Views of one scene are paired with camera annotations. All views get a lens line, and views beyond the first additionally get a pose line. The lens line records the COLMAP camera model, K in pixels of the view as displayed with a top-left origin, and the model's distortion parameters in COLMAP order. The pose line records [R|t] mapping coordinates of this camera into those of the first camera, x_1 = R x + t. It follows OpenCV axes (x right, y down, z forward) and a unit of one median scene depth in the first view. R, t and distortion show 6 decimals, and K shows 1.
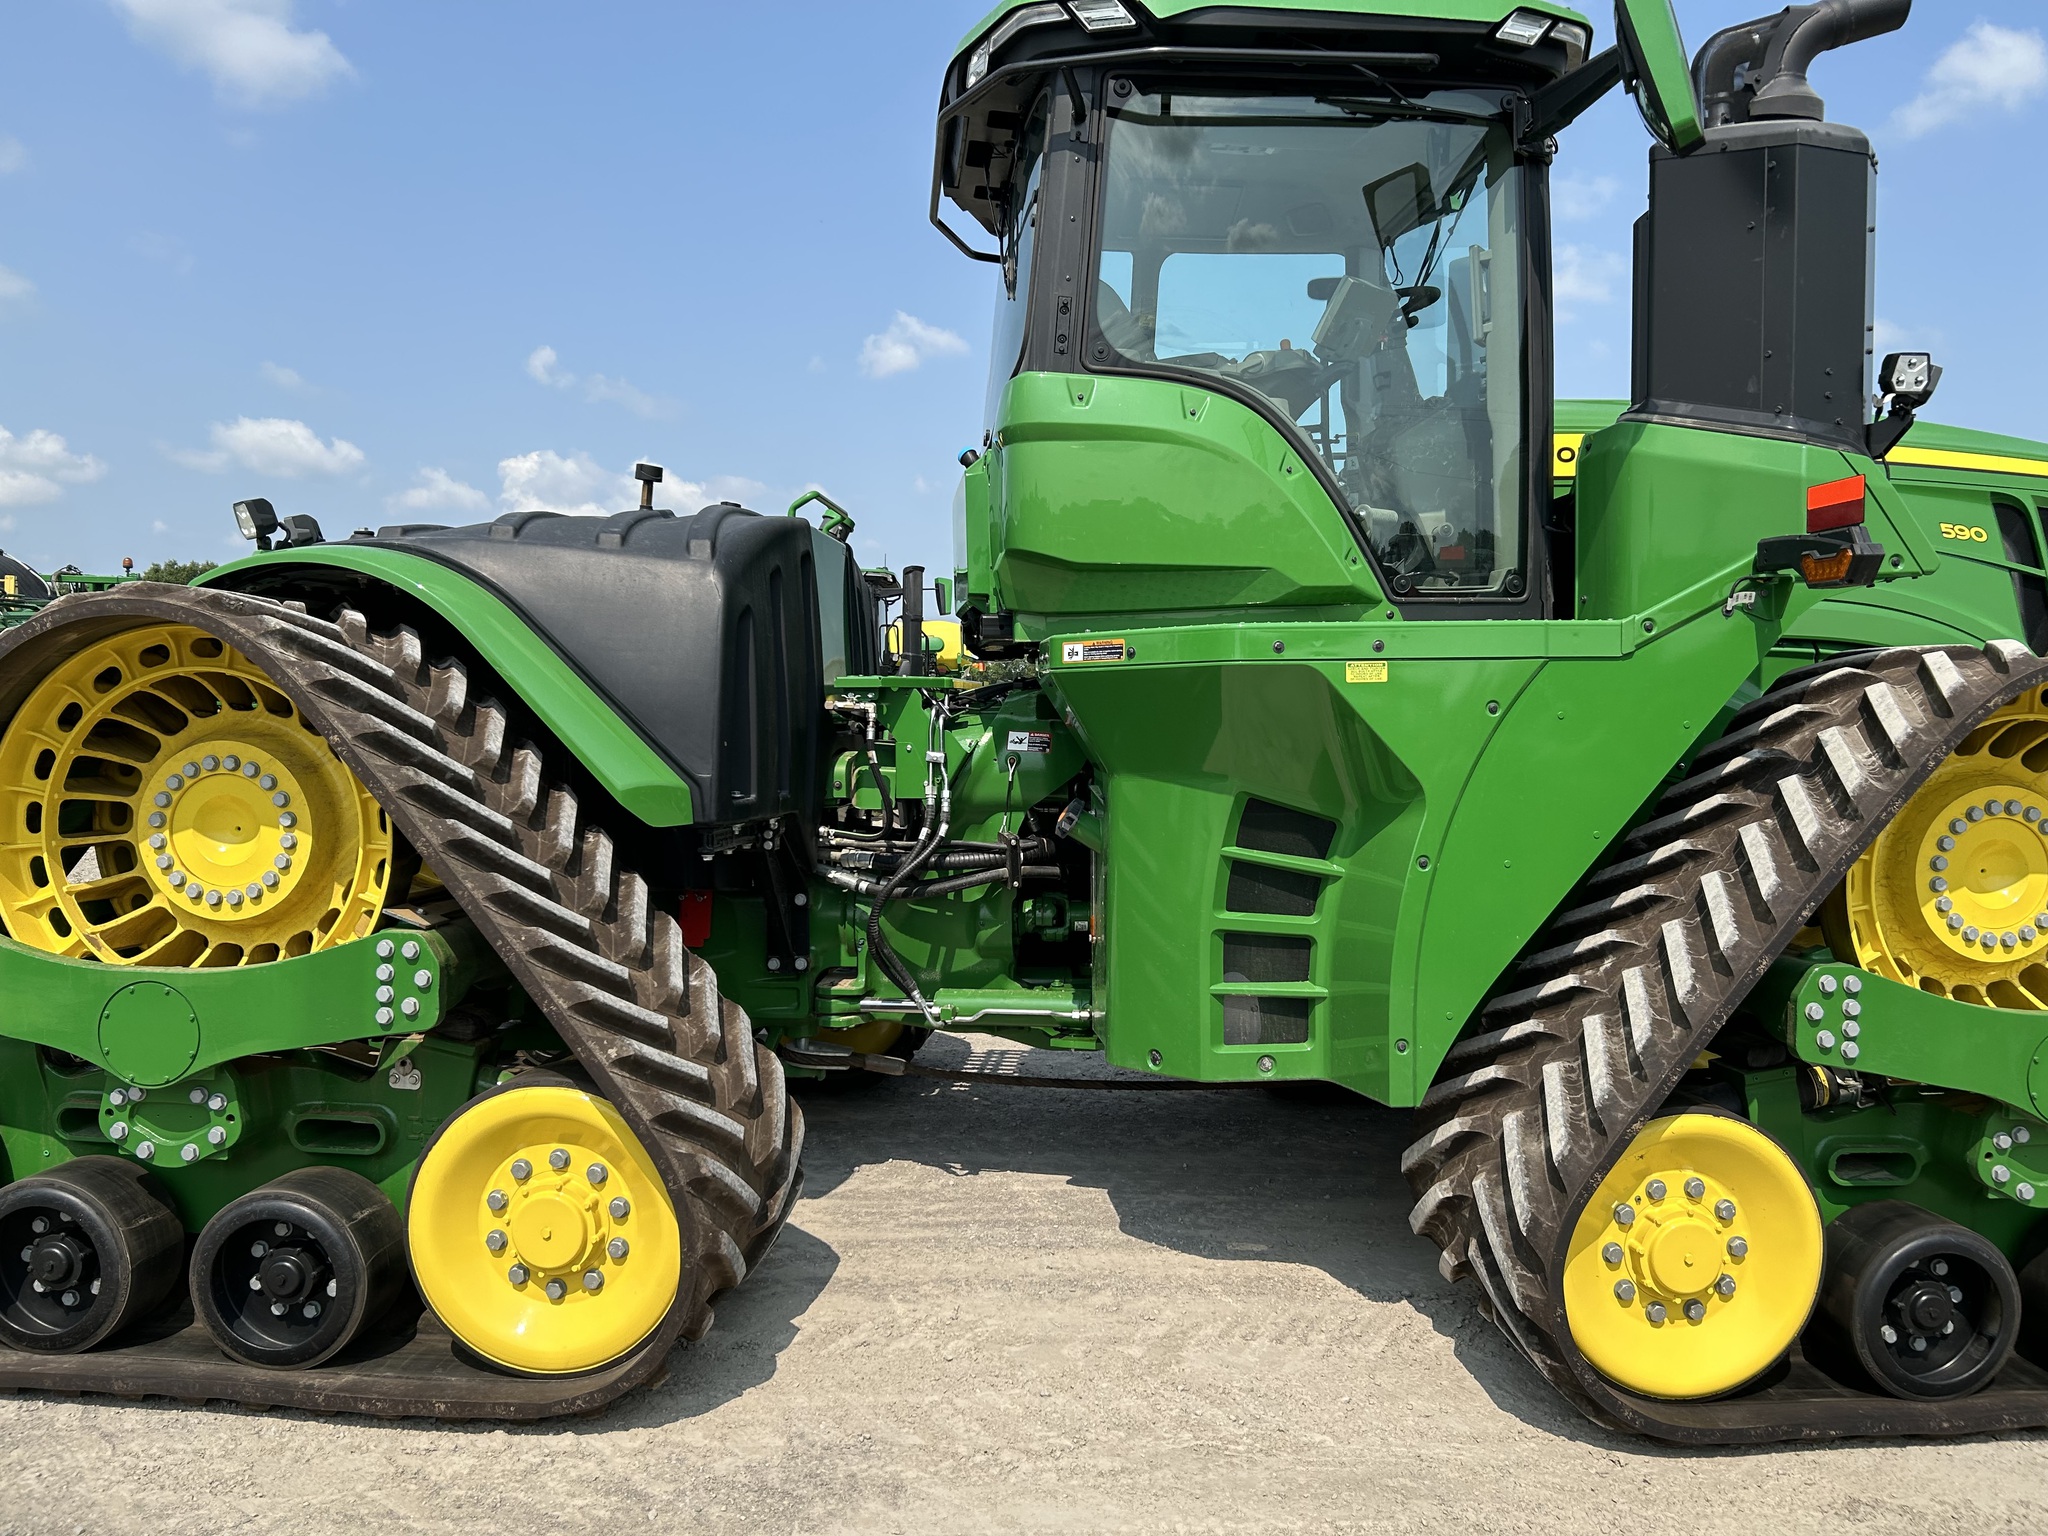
lens RADIAL K [[1535.6, 0, 1042.1], [0, 1535.6, 768.2], [0, 0, 1]] dist [0.045759, -0.049301]
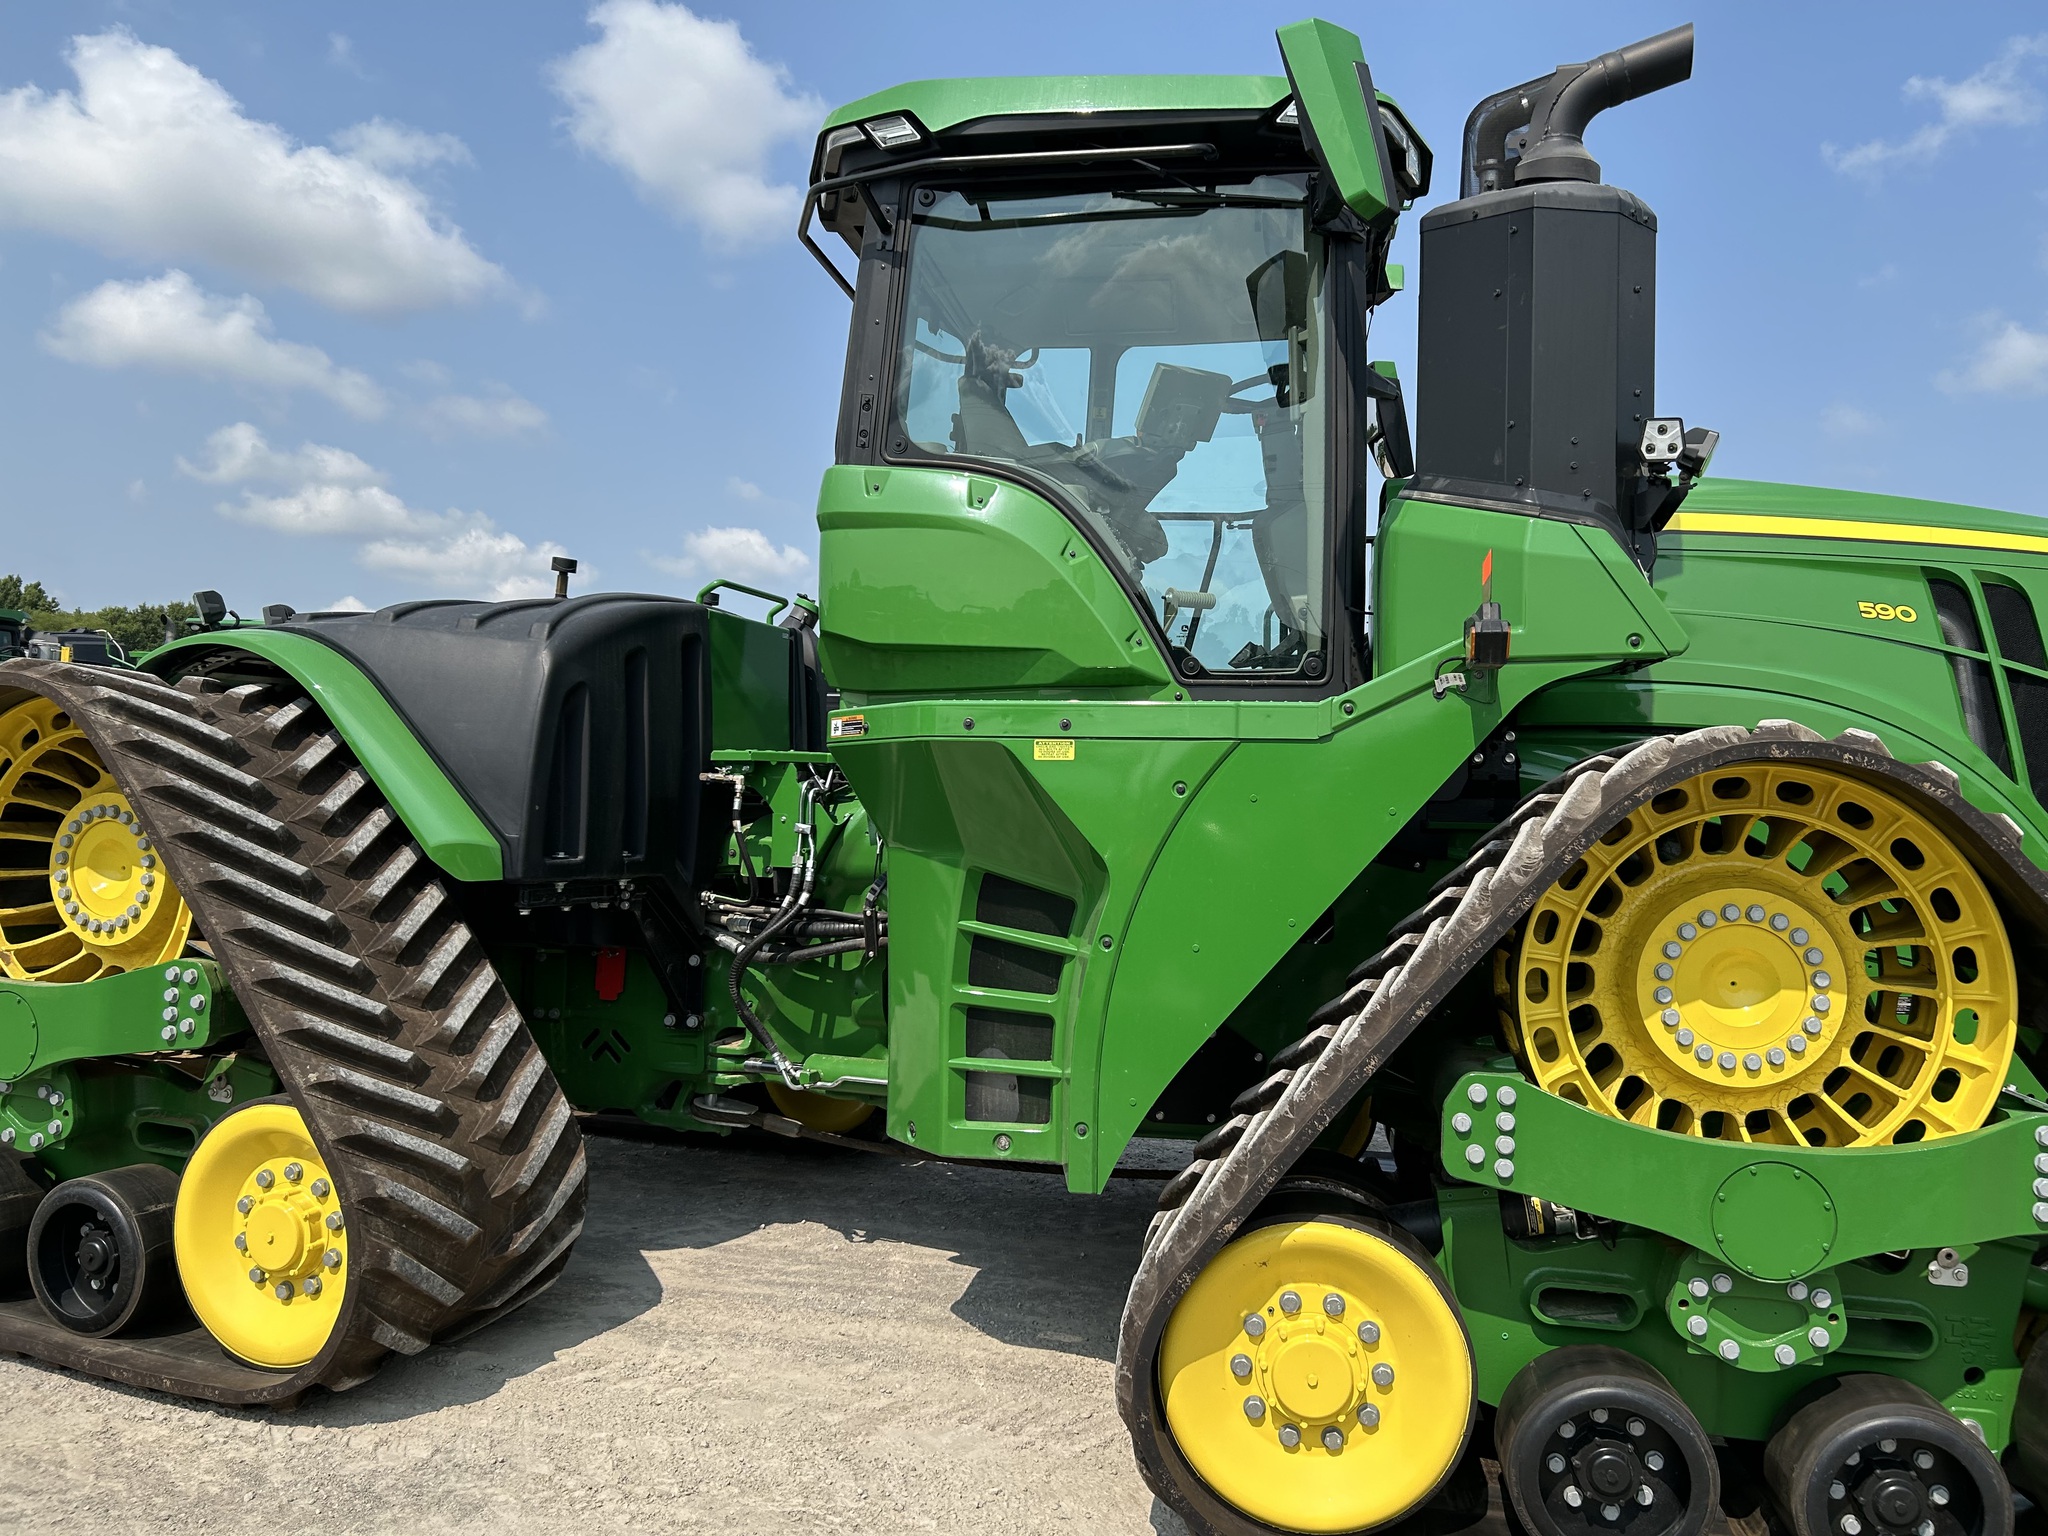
lens RADIAL K [[1535.6, 0, 1046.4], [0, 1535.6, 759.8], [0, 0, 1]] dist [0.045759, -0.049301]
pose [[0.968689, 0.018079, -0.247619, 0.438592], [-0.034180, 0.997560, -0.060879, 0.004947], [0.245914, 0.067437, 0.966943, 0.028518]]
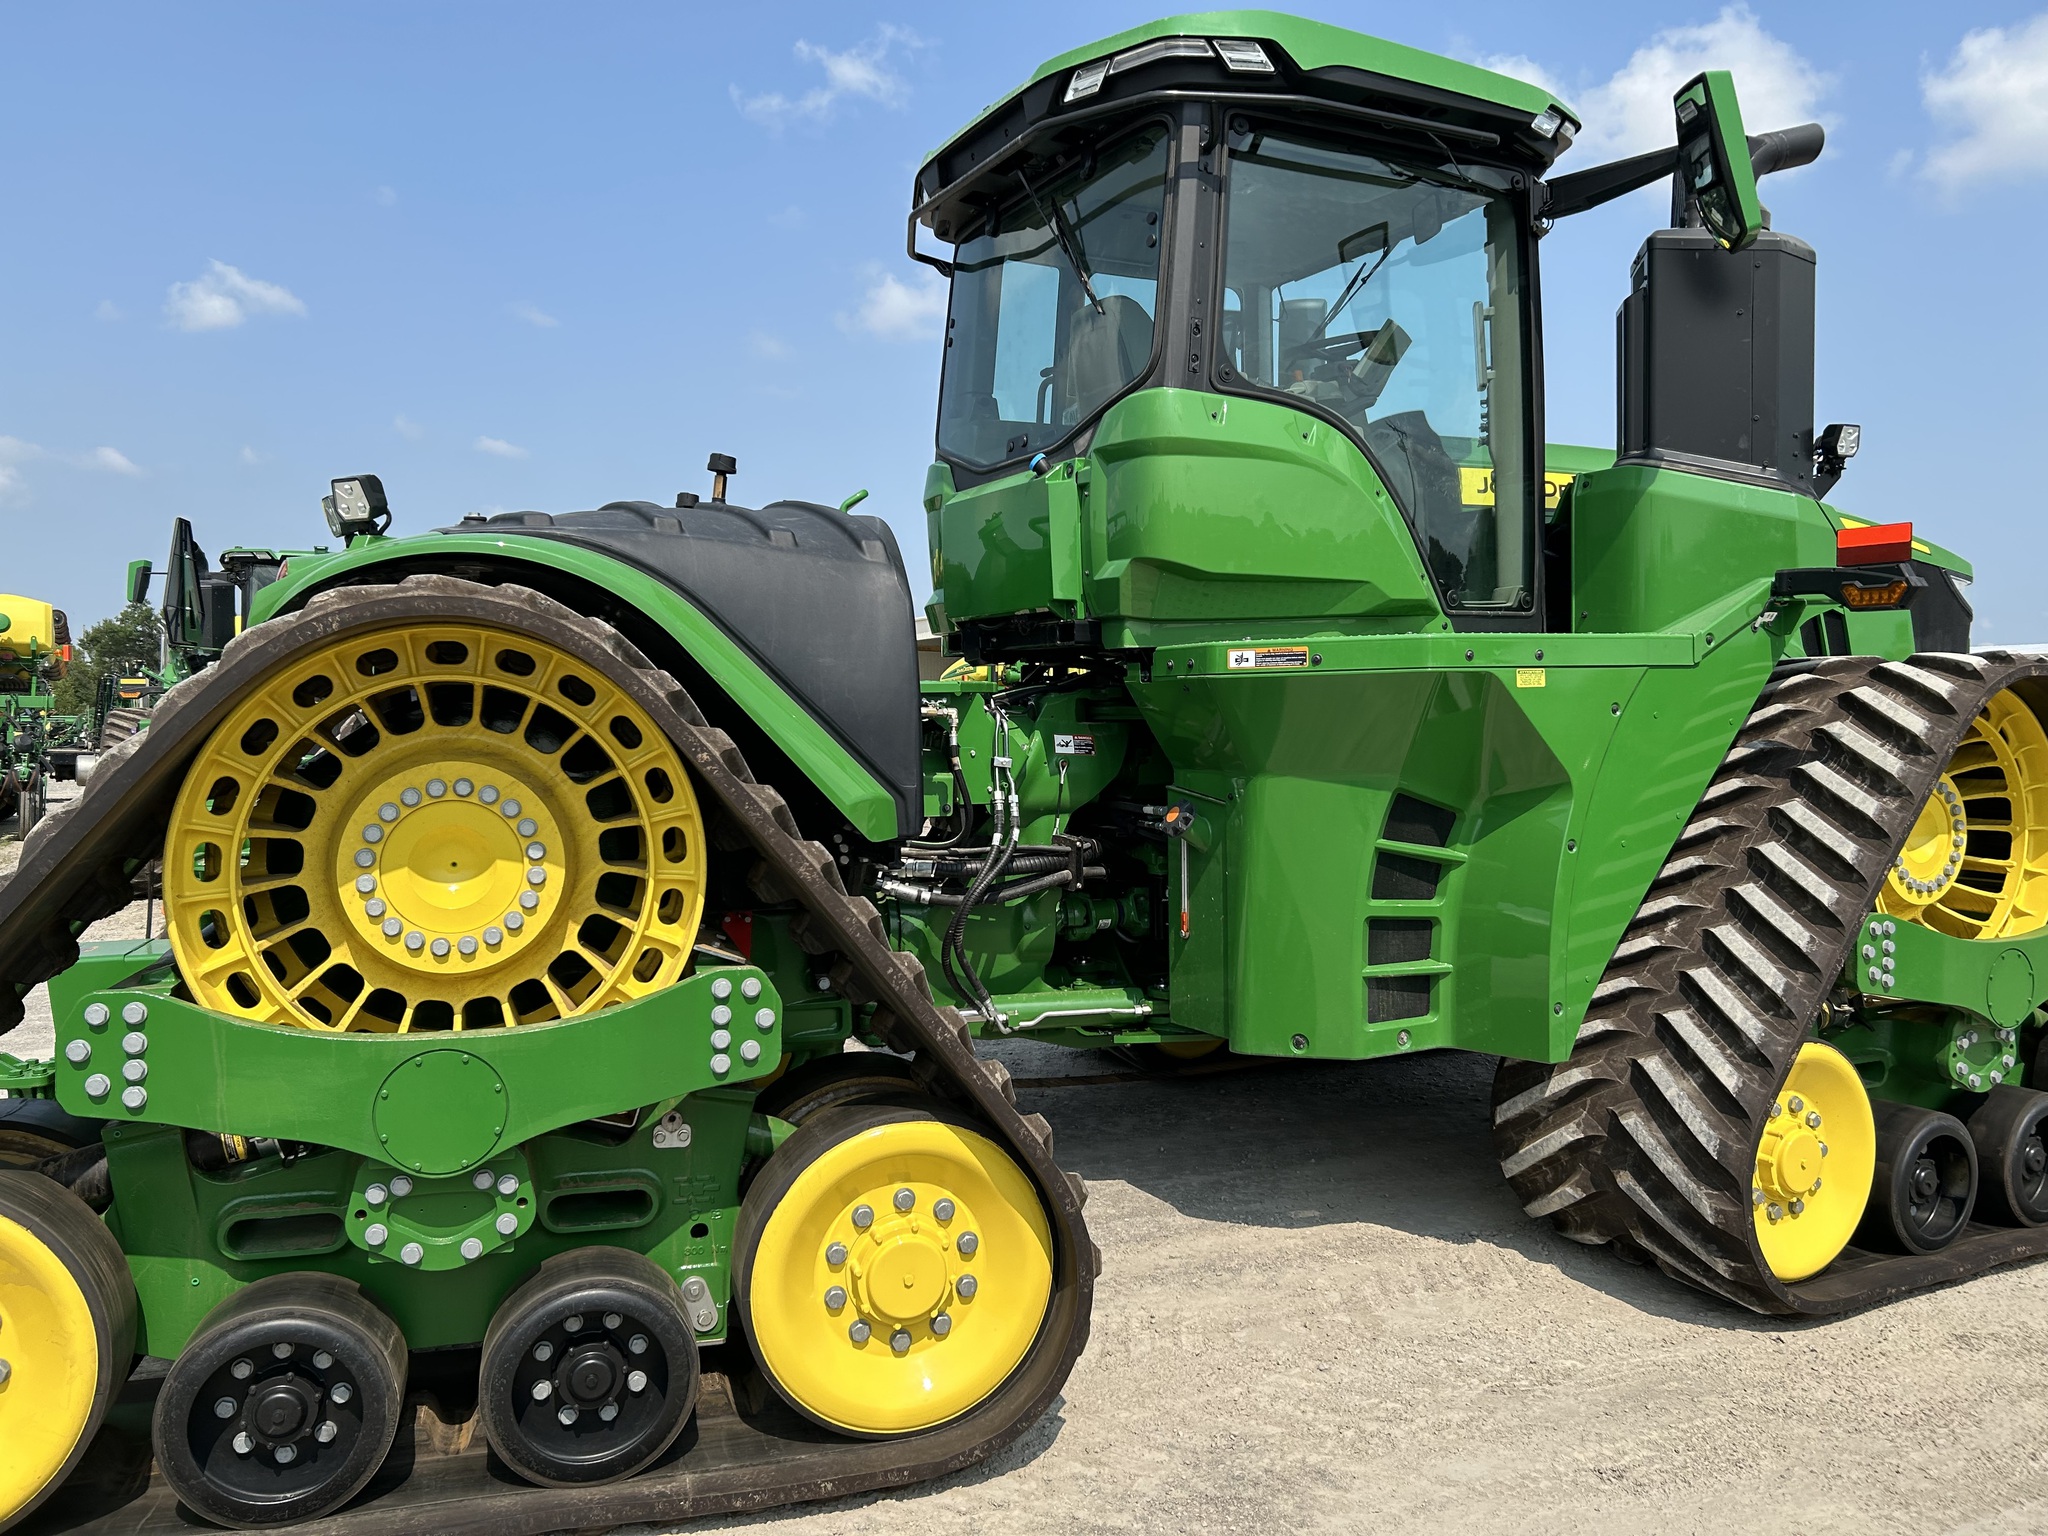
lens RADIAL K [[1535.6, 0, 1040.4], [0, 1535.6, 739.5], [0, 0, 1]] dist [0.045759, -0.049301]
pose [[0.926319, -0.016797, 0.376365, -0.527096], [0.022858, 0.999671, -0.011643, -0.012232], [-0.376045, 0.019388, 0.926399, 0.086923]]
